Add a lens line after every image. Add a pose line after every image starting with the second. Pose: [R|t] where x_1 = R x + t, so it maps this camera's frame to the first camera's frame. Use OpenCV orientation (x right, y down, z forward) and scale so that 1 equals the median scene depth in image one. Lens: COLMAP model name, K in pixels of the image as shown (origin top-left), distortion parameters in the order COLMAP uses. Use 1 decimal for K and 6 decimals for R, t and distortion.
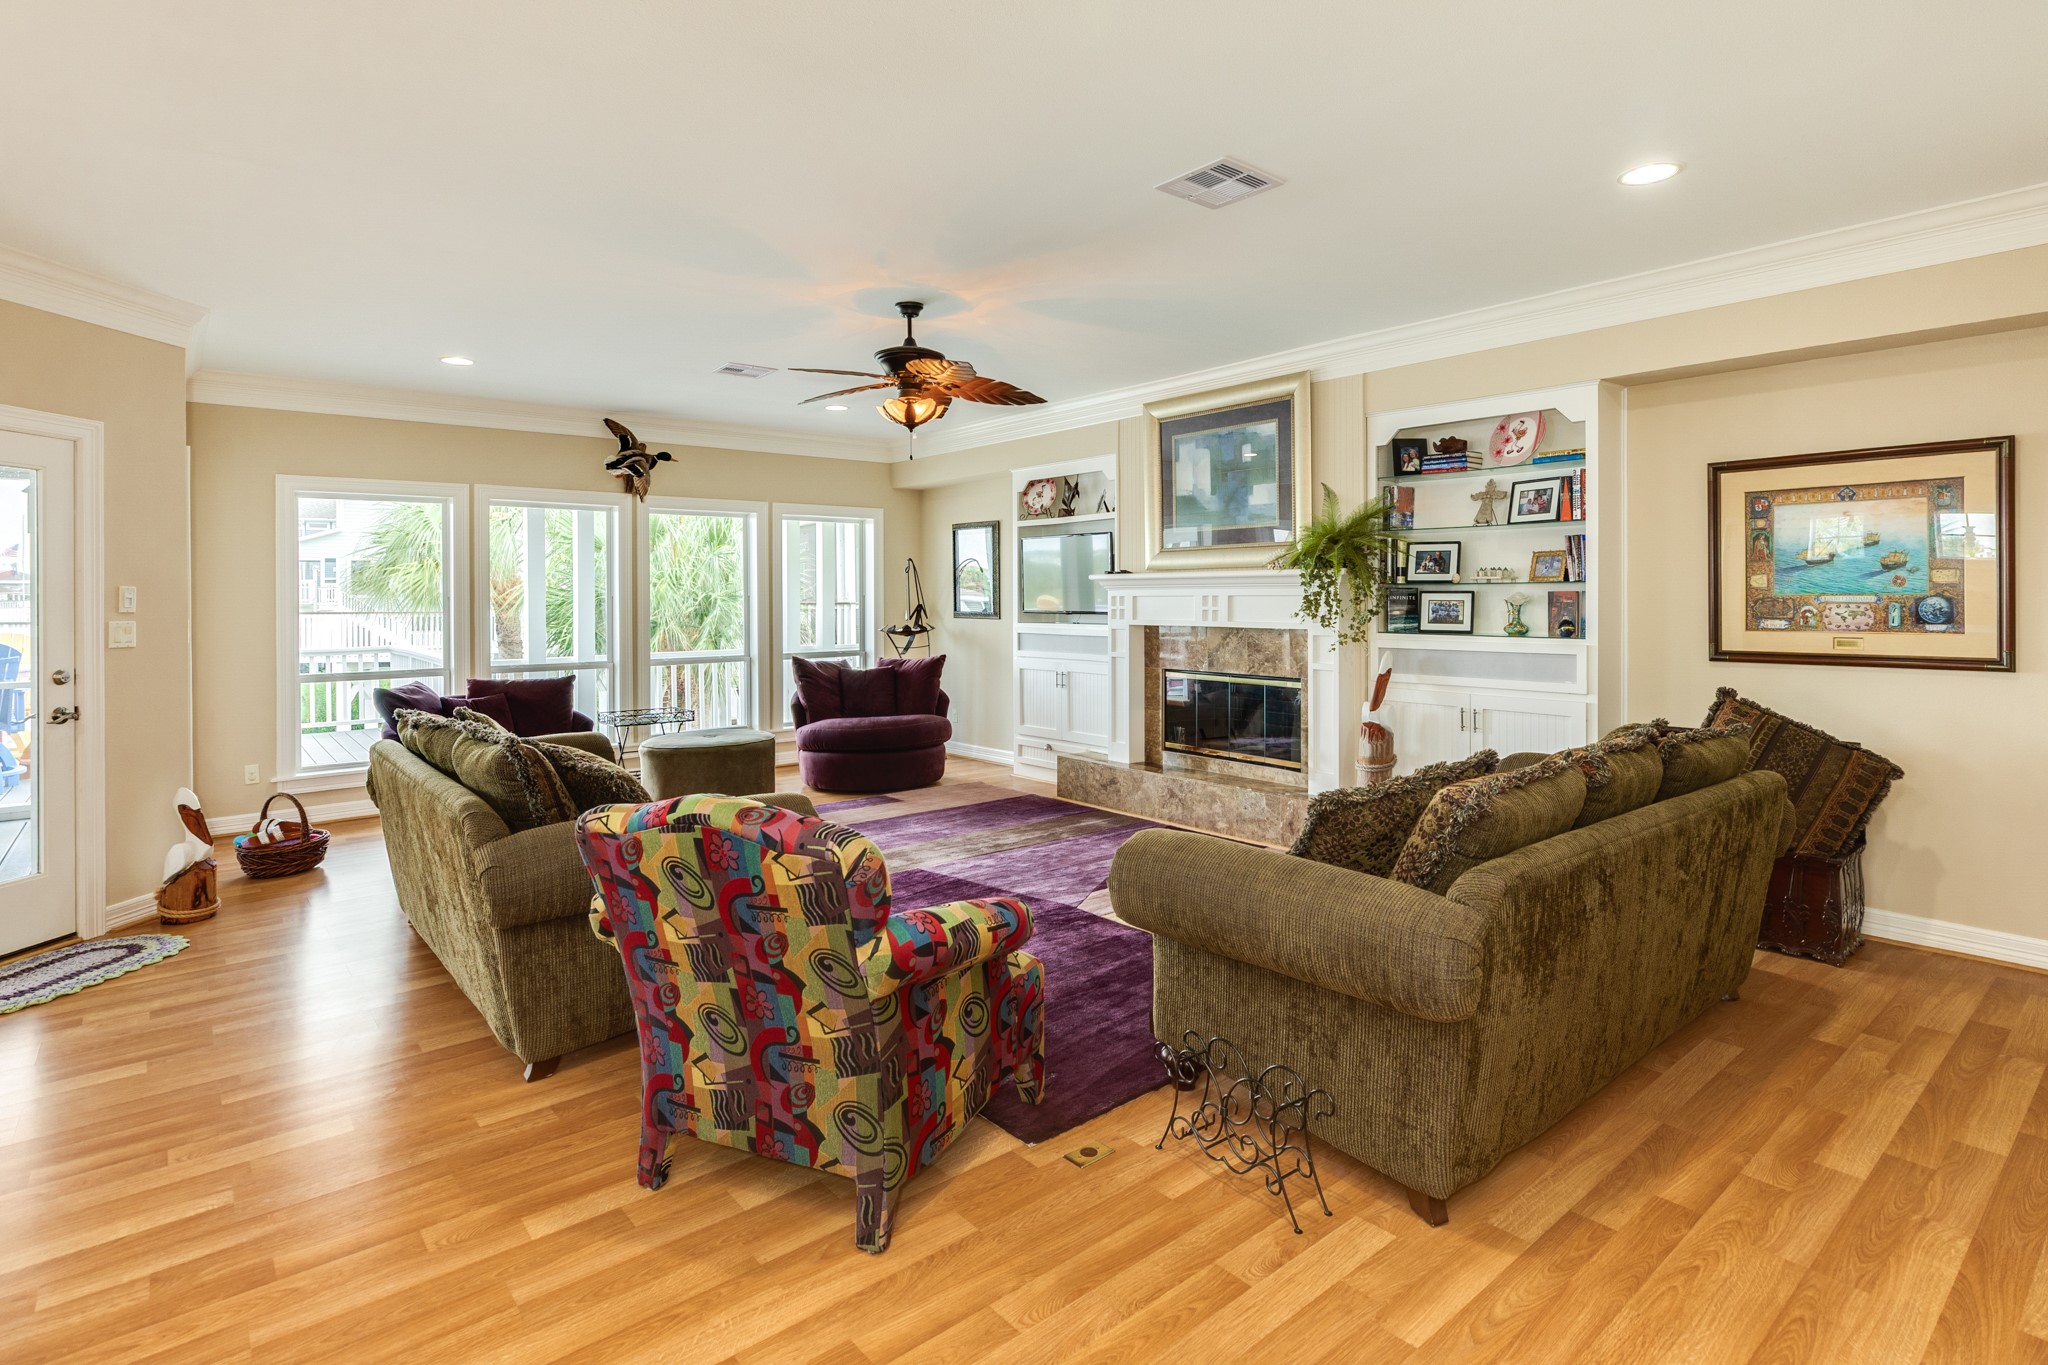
lens RADIAL K [[1018.7, 0, 1056.2], [0, 1018.7, 601.5], [0, 0, 1]] dist [-0.001045, 0.001521]
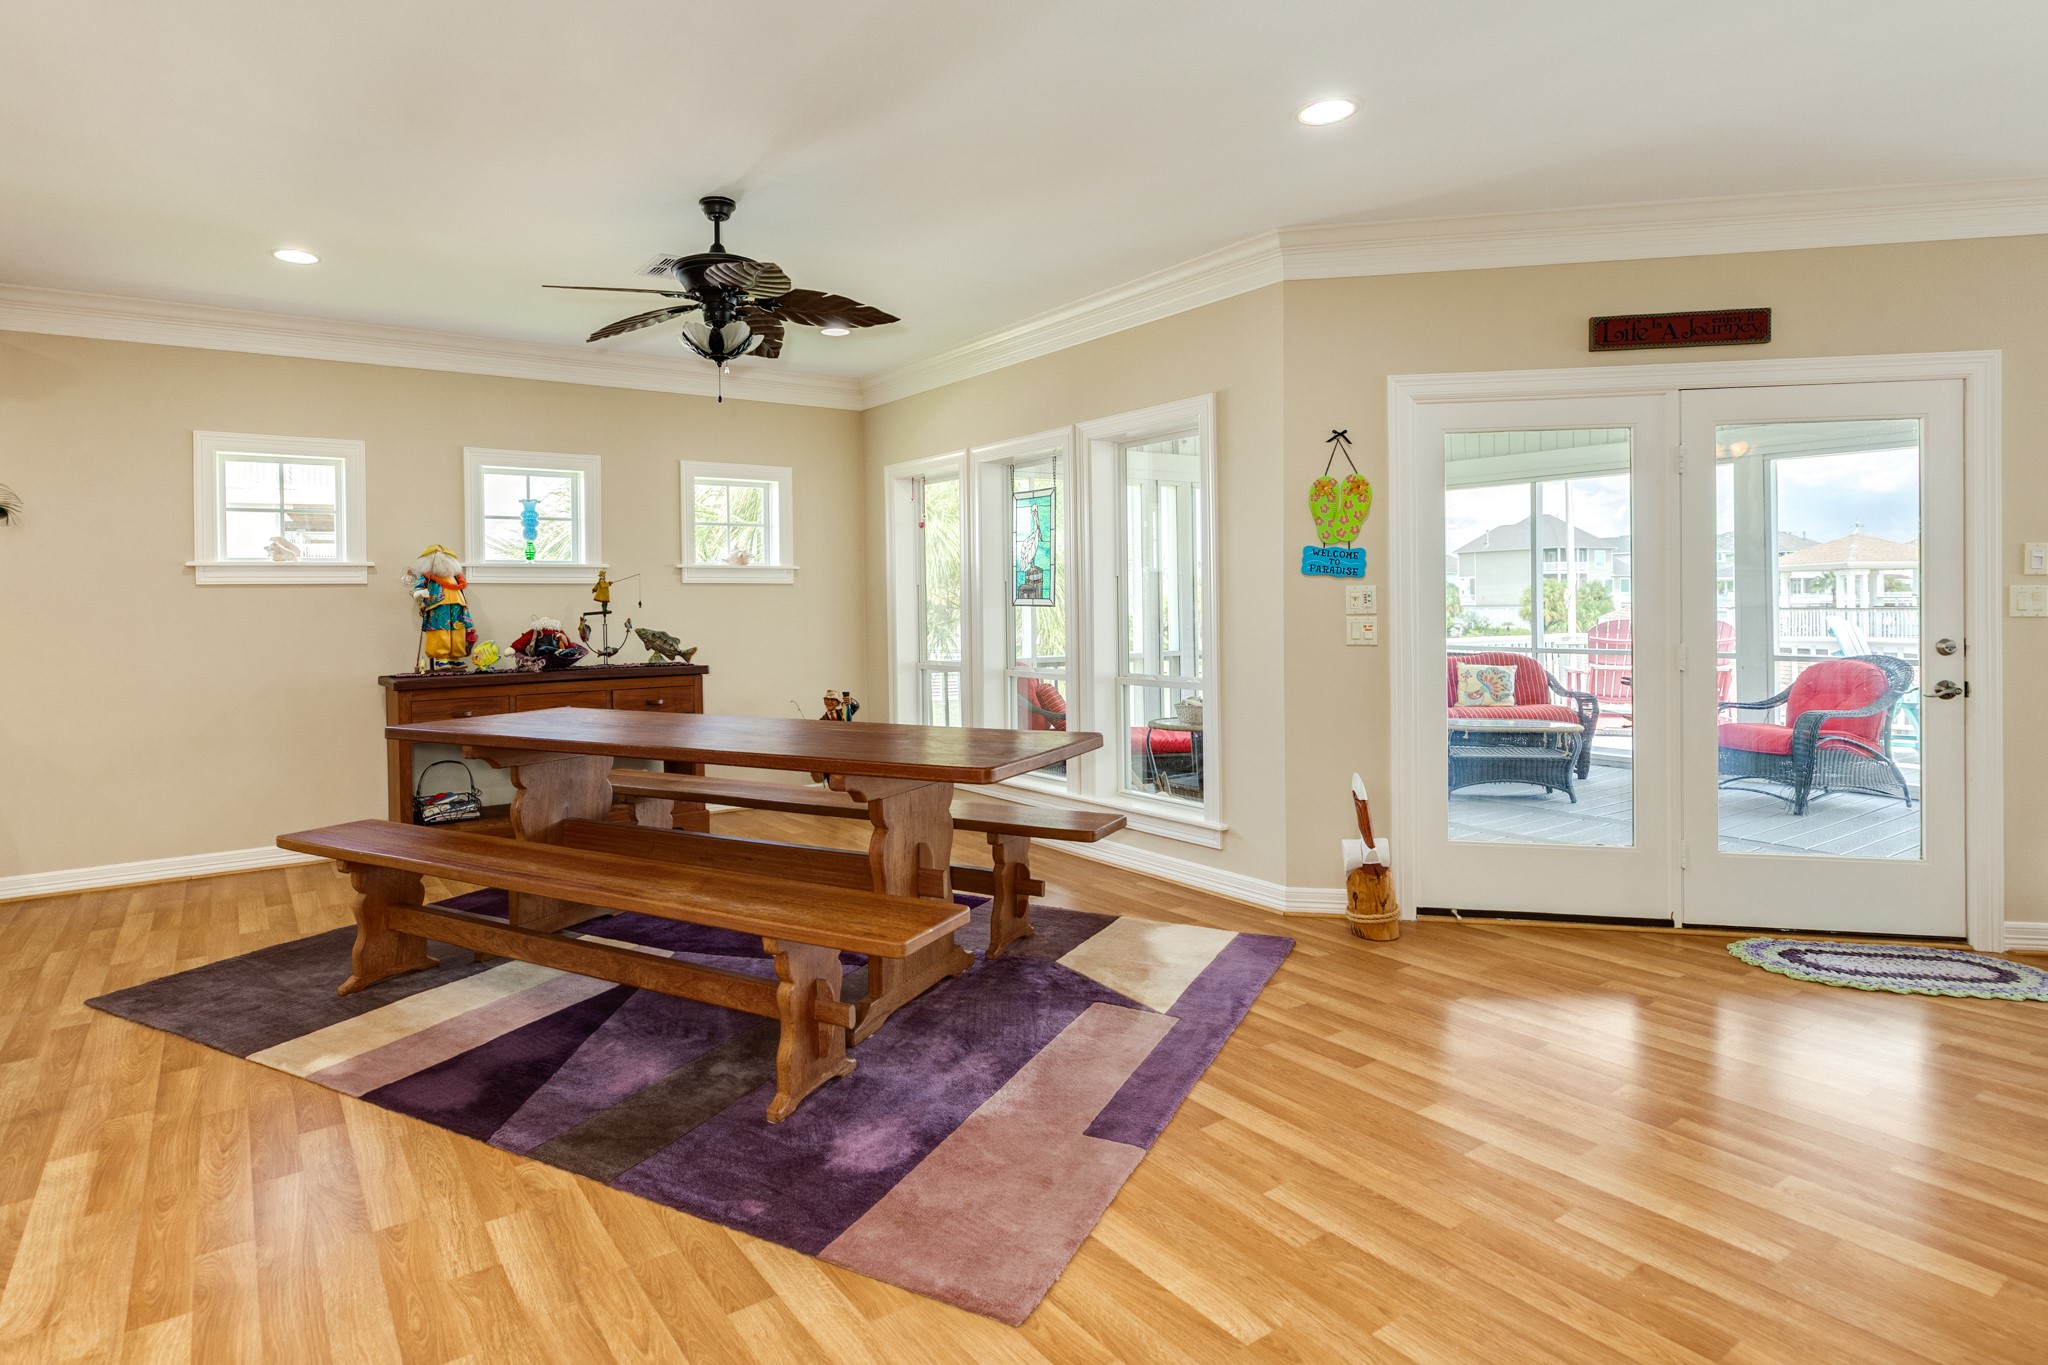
lens RADIAL K [[1084.5, 0, 926.9], [0, 1084.5, 602.6], [0, 0, 1]] dist [-0.000185, 0.000724]
pose [[-0.135261, 0.005903, -0.990792, 0.068783], [0.008026, 0.999956, 0.004861, 0.018745], [0.990777, -0.007294, -0.135303, 0.191995]]
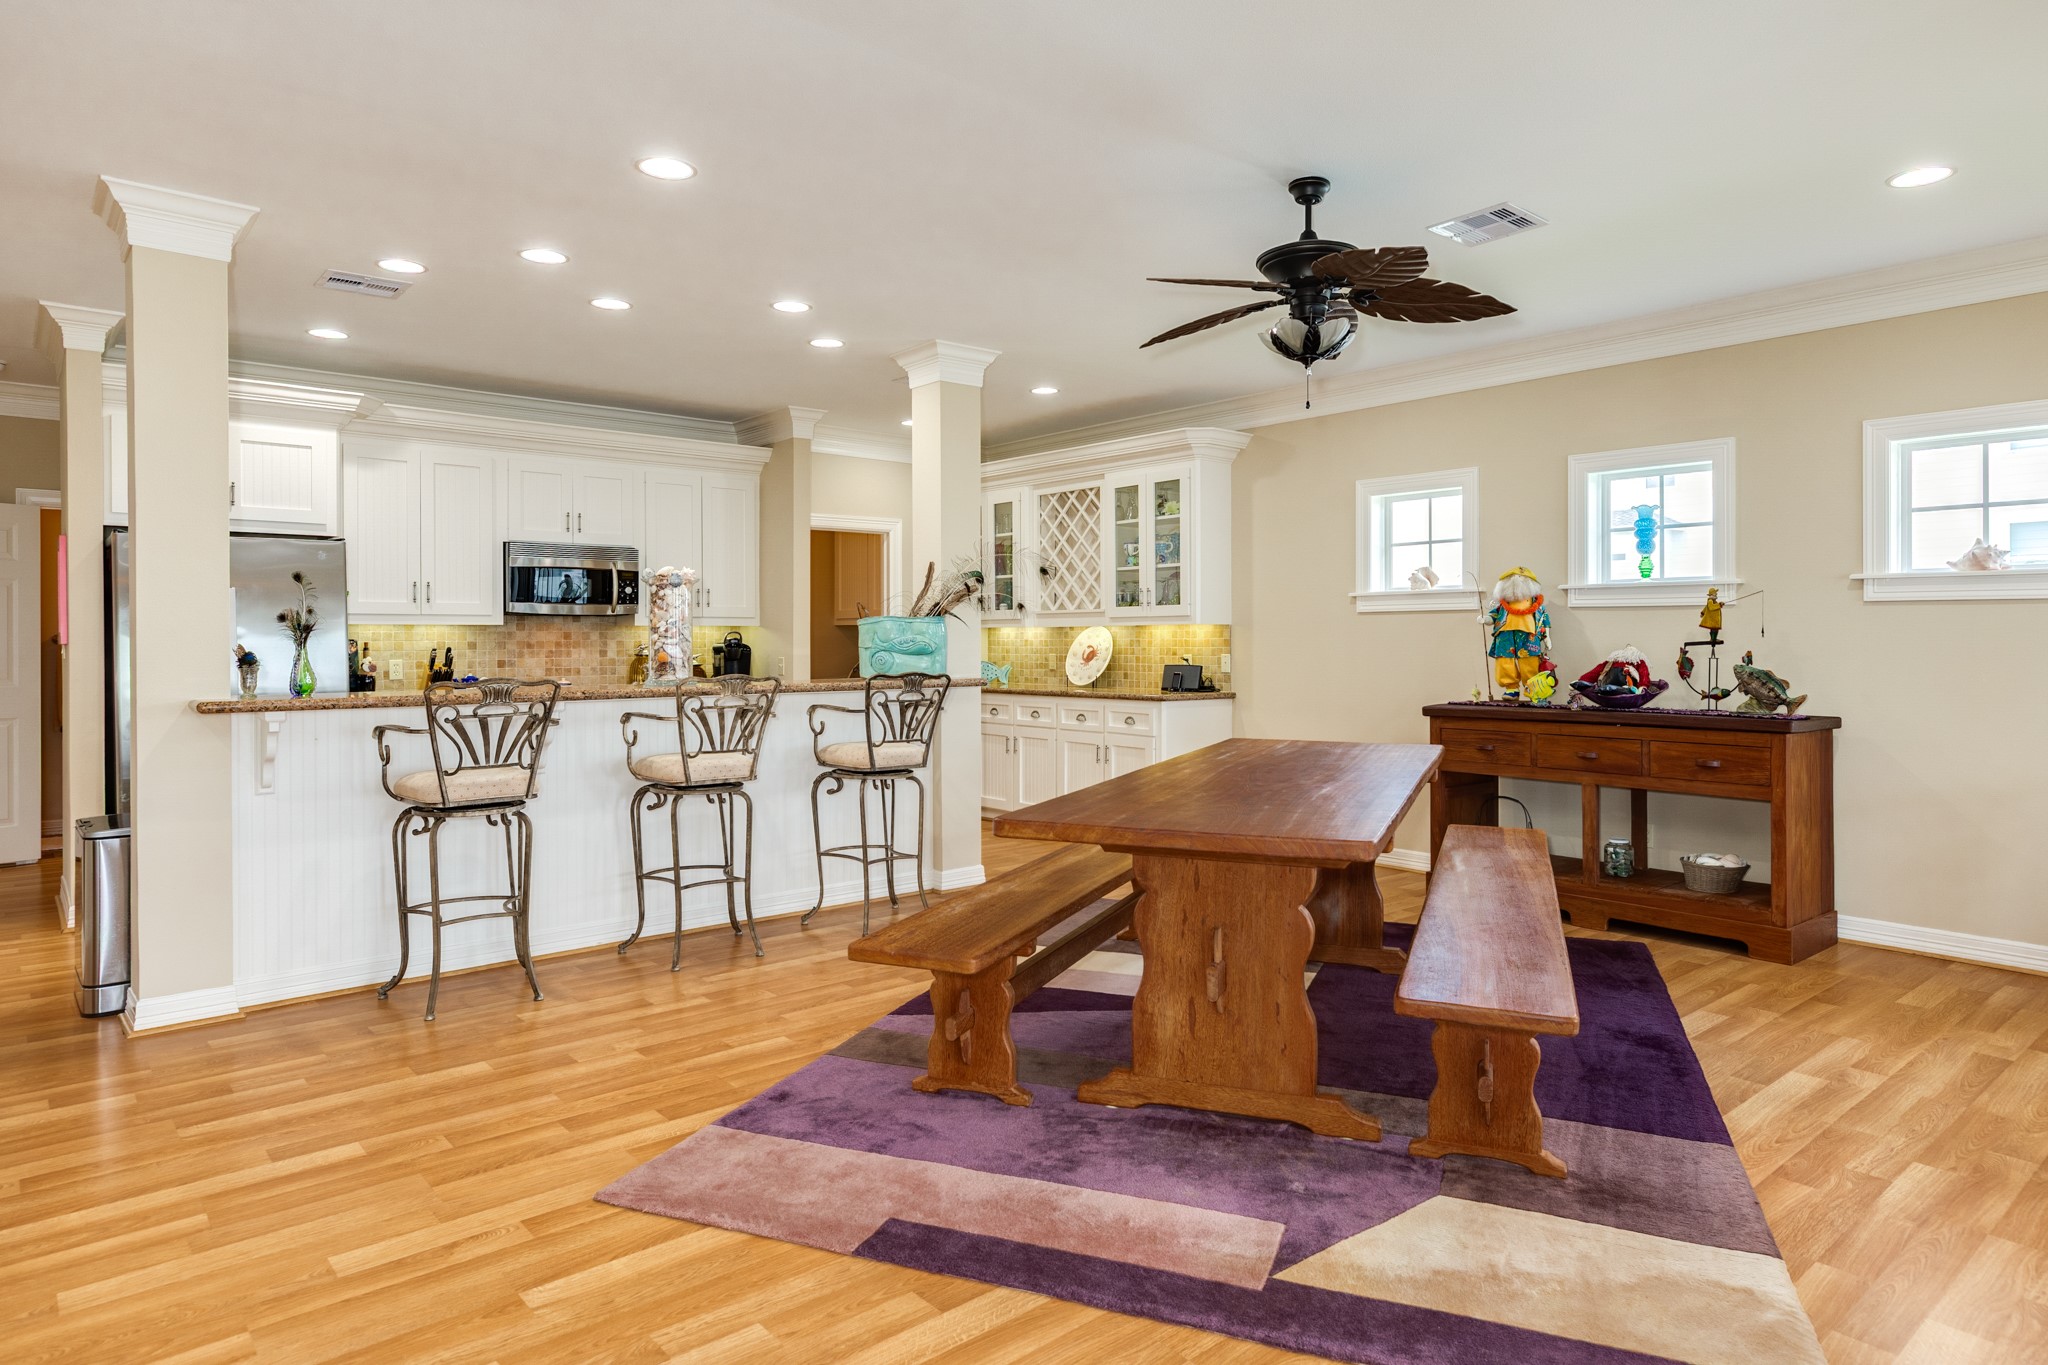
lens RADIAL K [[1196.8, 0, 1052.5], [0, 1196.8, 668.6], [0, 0, 1]] dist [0.007772, 0.006120]
pose [[-0.999908, 0.006950, -0.011620, -0.483942], [0.006575, 0.999465, 0.032049, 0.018492], [0.011837, 0.031970, -0.999419, 0.680940]]
